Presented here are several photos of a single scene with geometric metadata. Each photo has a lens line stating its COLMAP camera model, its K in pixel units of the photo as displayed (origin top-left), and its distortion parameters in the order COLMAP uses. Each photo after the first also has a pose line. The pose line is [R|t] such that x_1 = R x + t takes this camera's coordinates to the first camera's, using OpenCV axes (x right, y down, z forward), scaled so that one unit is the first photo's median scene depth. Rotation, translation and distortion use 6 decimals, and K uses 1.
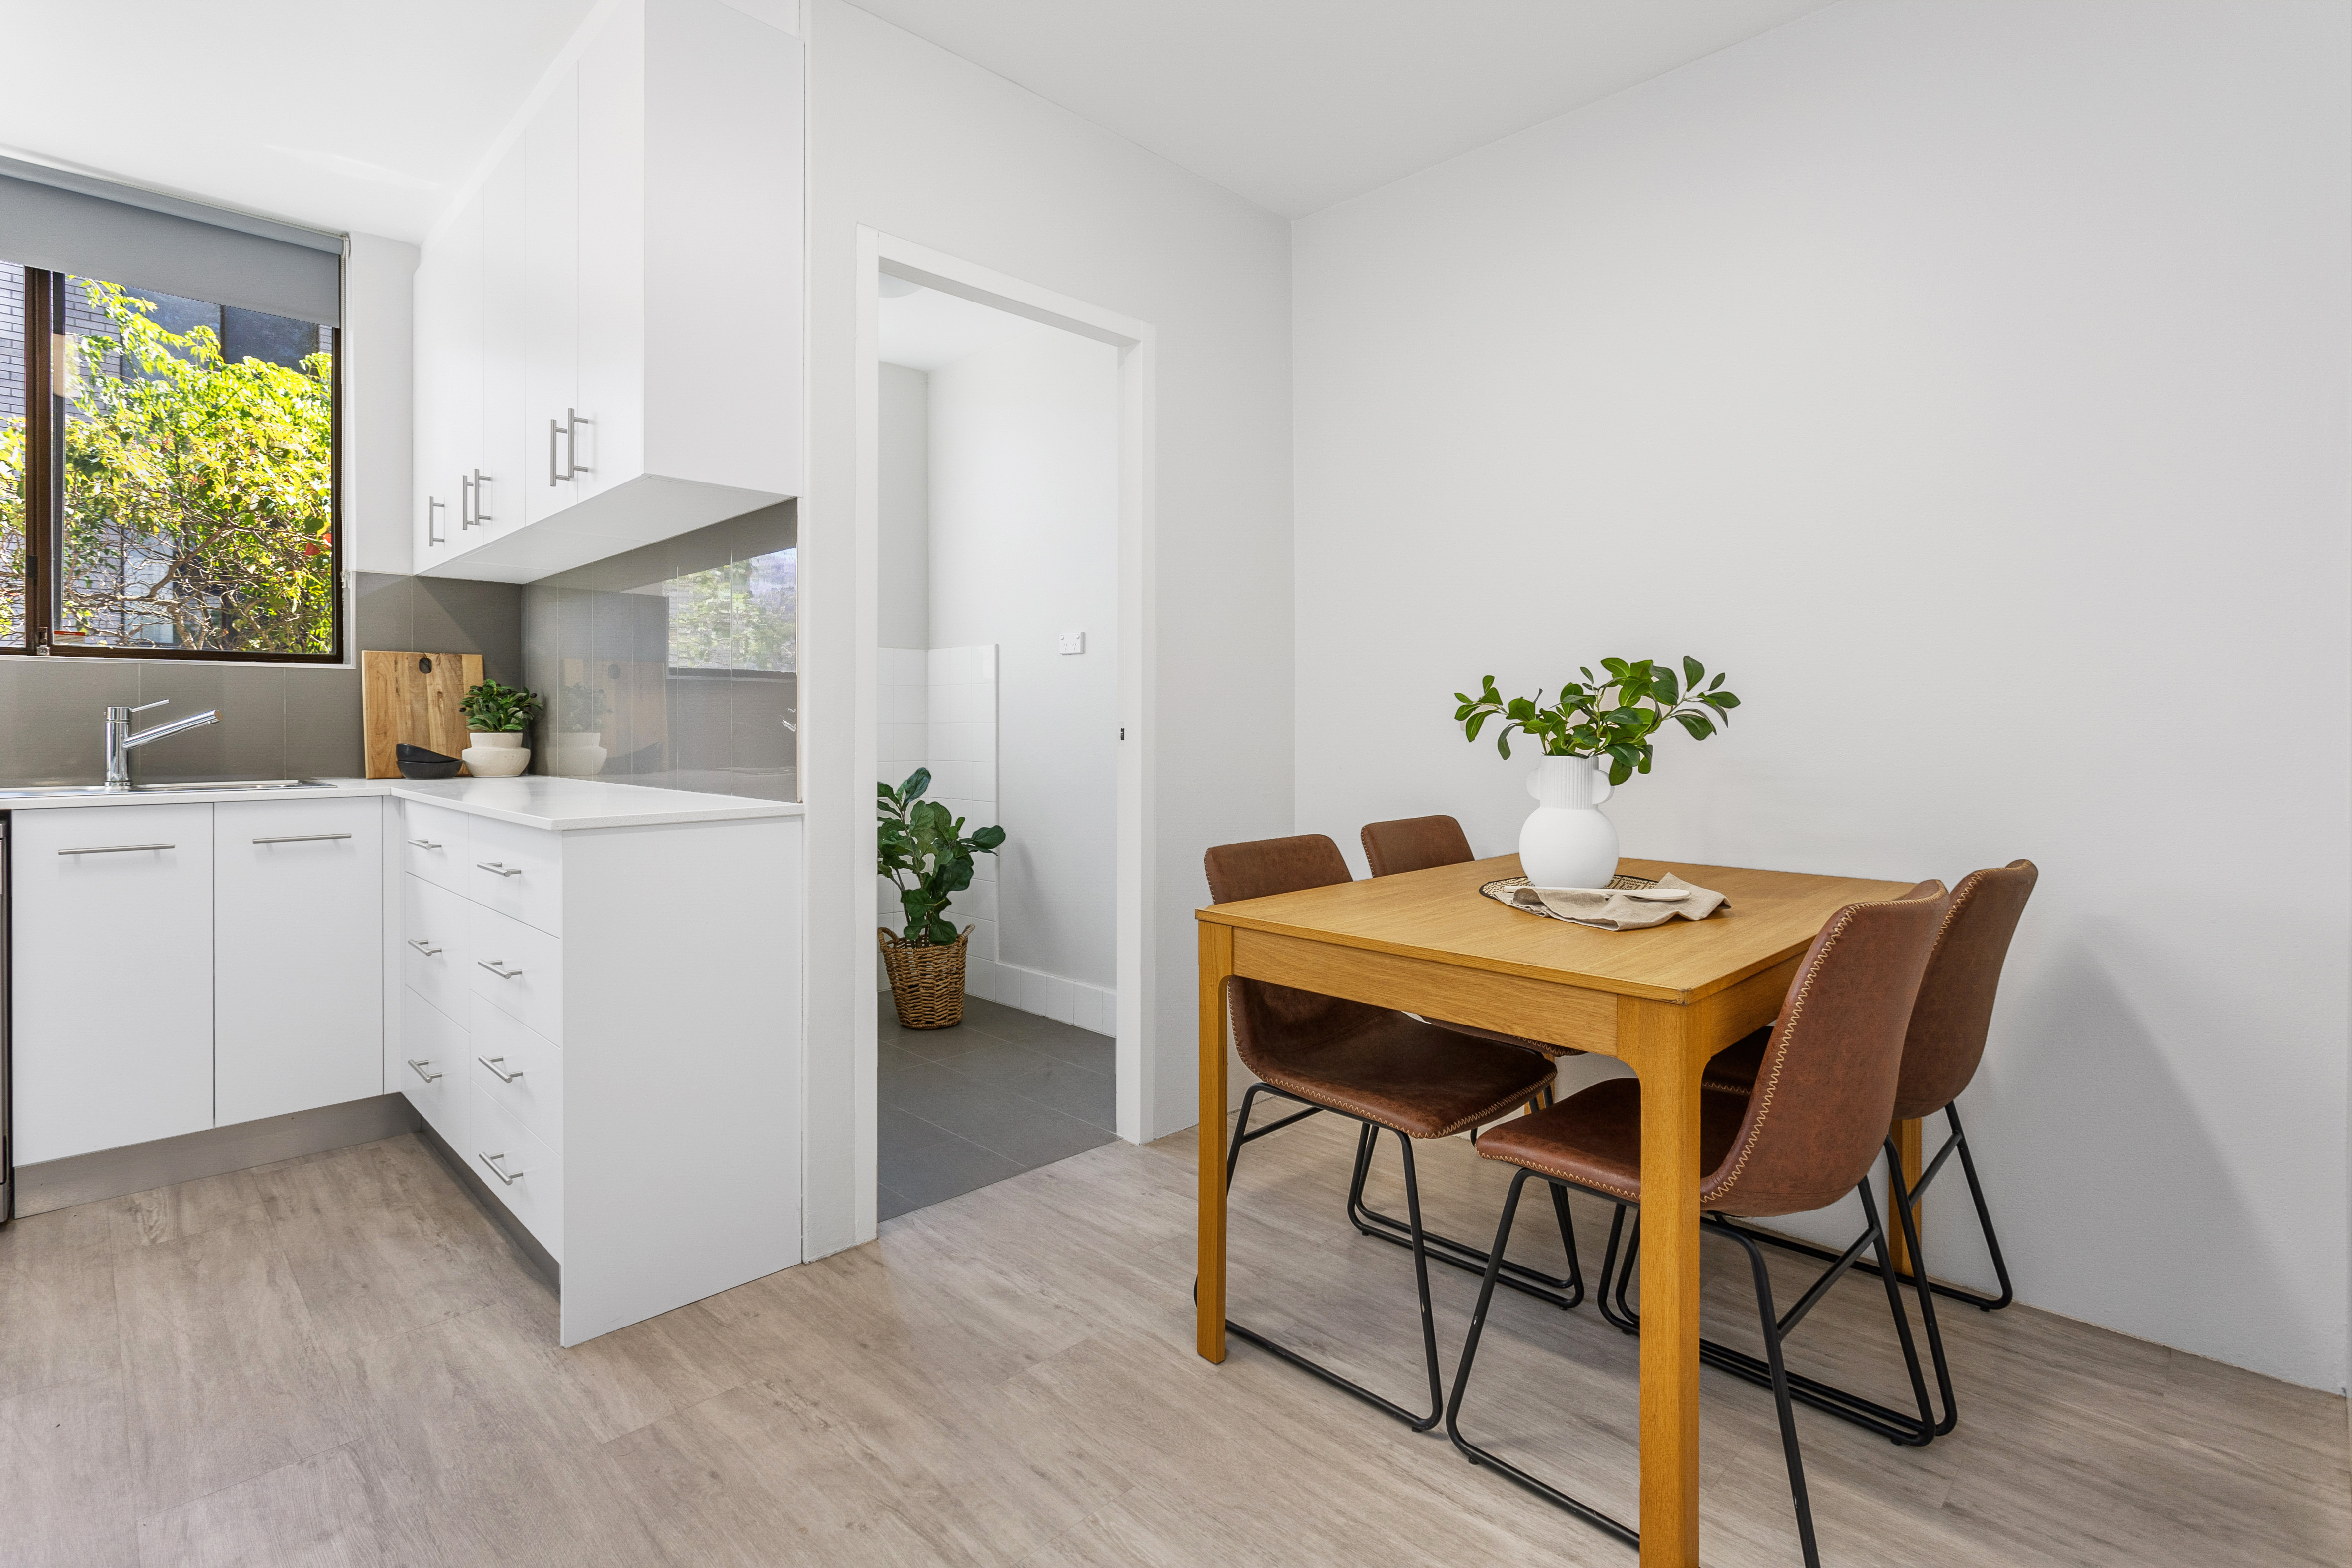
lens RADIAL K [[1117.6, 0, 1136.3], [0, 1117.6, 730.6], [0, 0, 1]] dist [-0.004591, 0.001820]
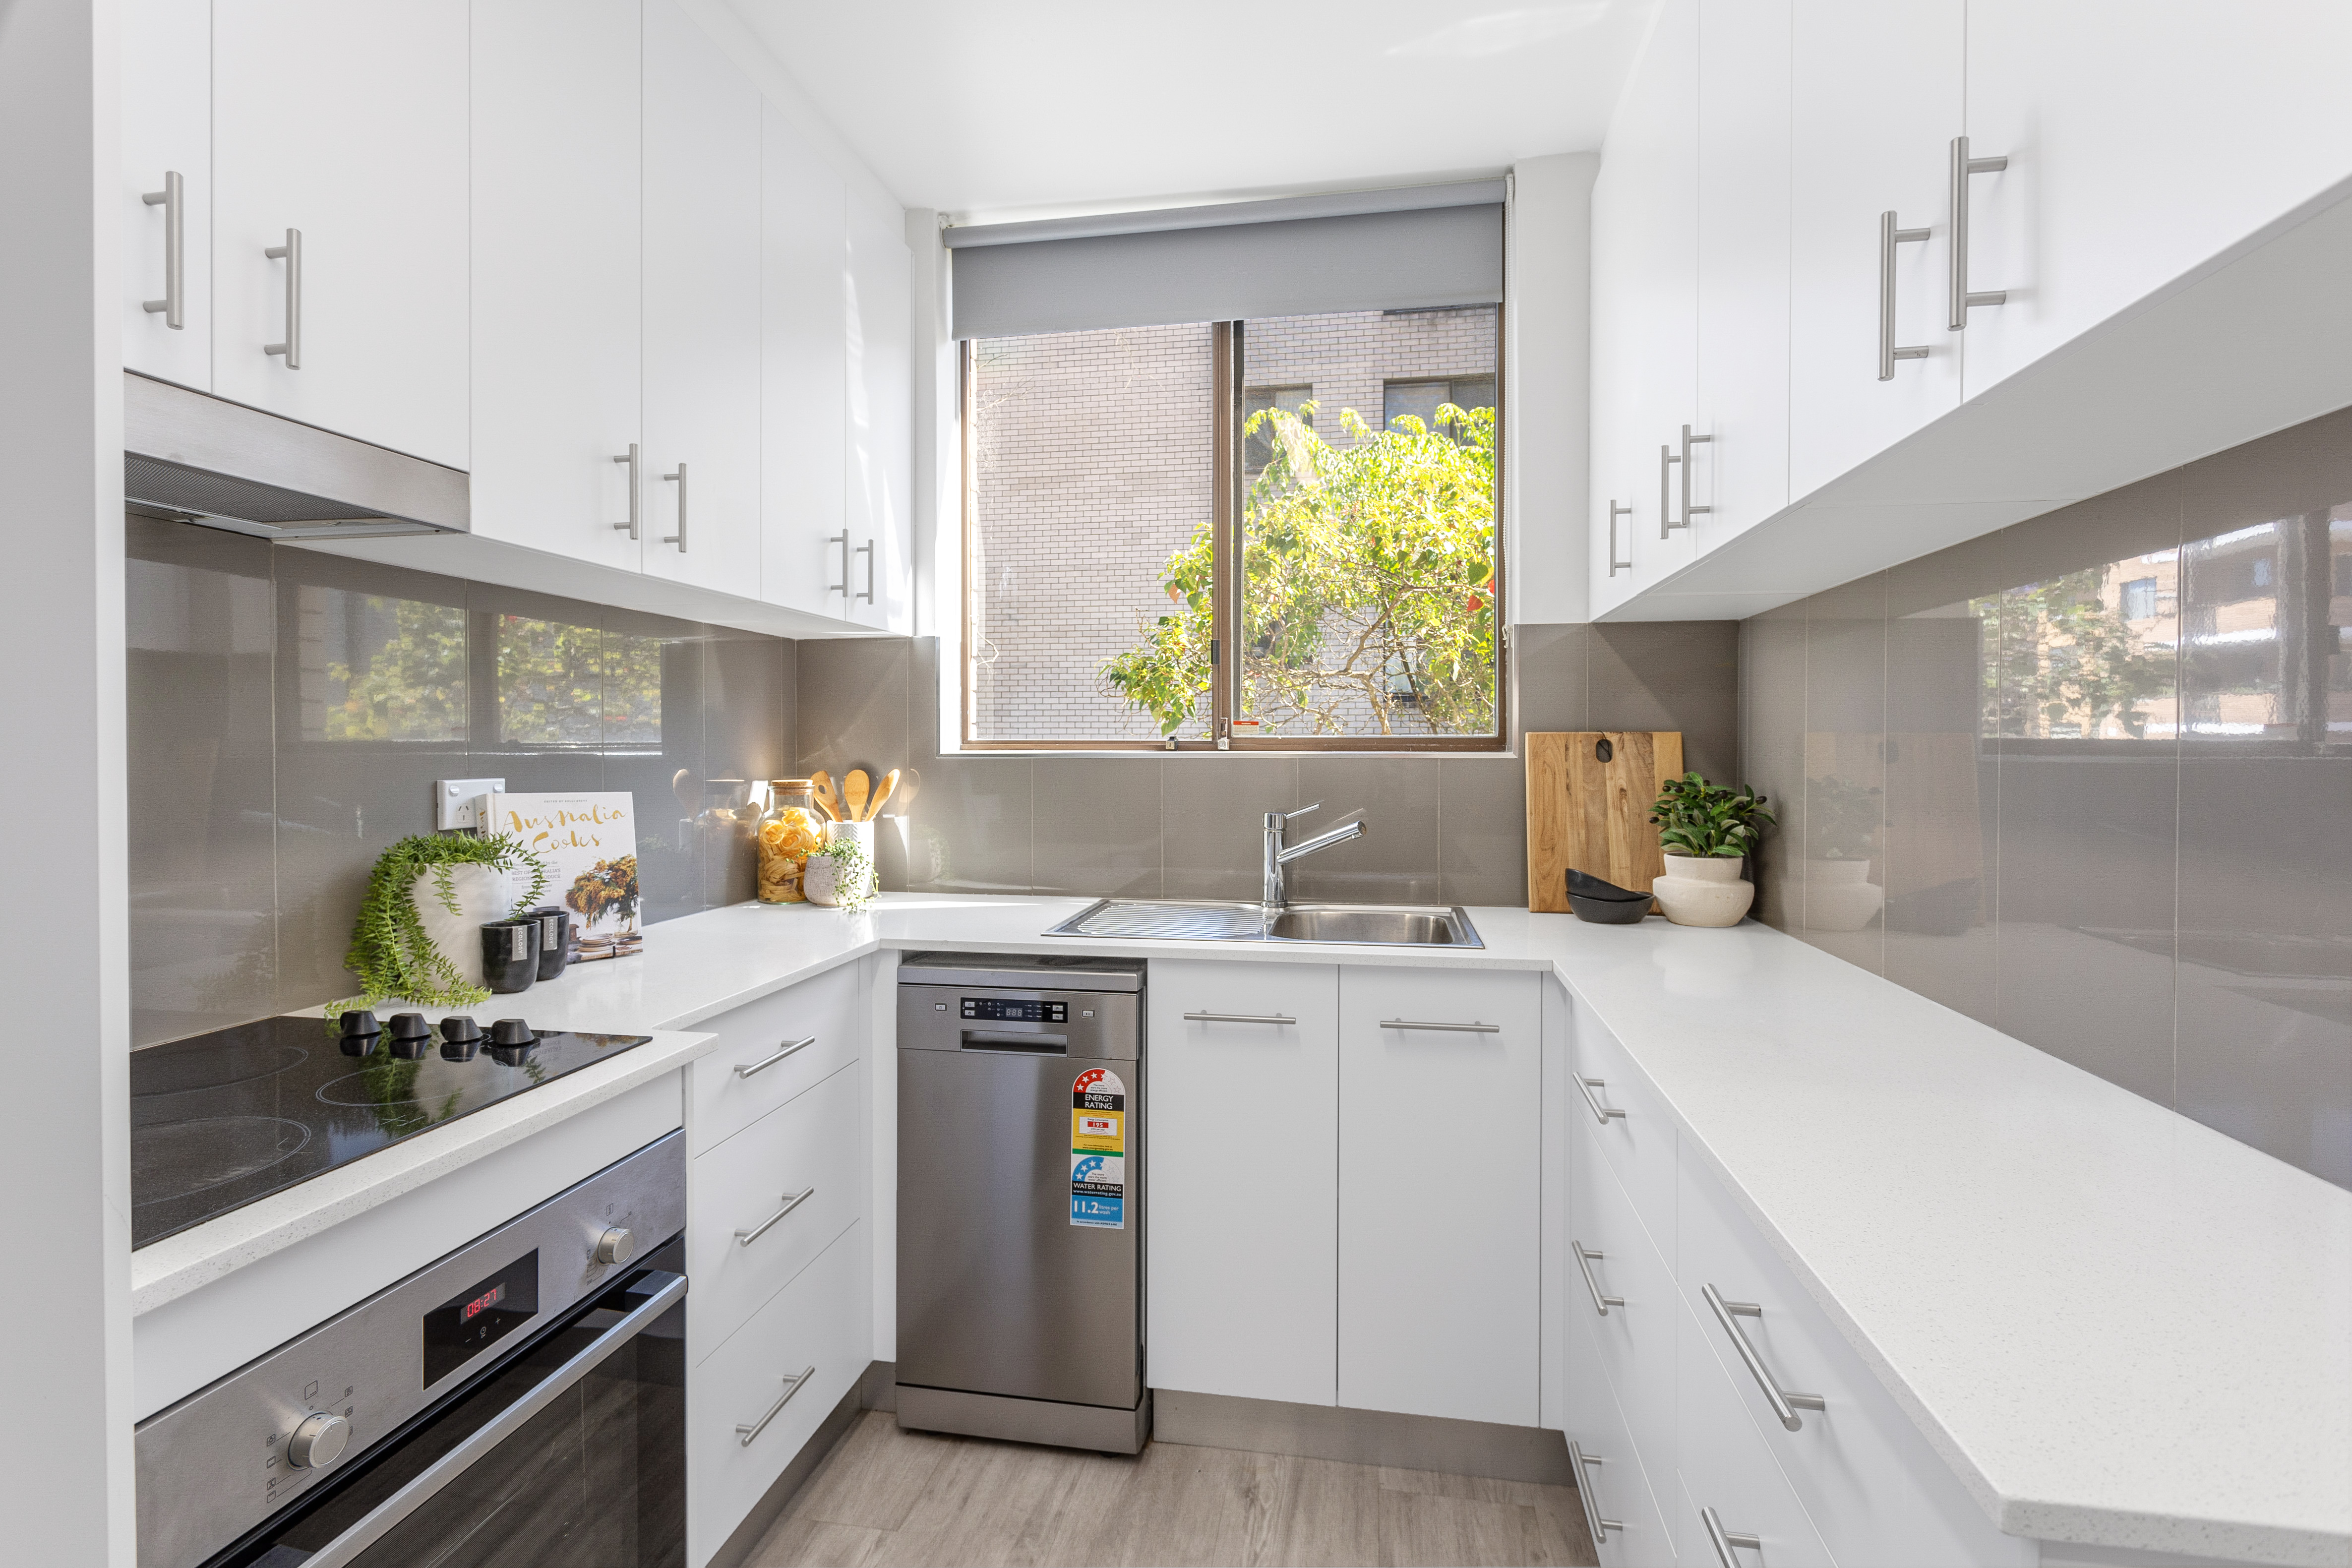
lens RADIAL K [[1117.6, 0, 1169.1], [0, 1117.6, 775.5], [0, 0, 1]] dist [-0.004591, 0.001820]
pose [[0.591580, 0.008475, -0.806202, -0.237148], [-0.003862, 0.999963, 0.007678, -0.048784], [0.806237, -0.001428, 0.591591, 0.371625]]
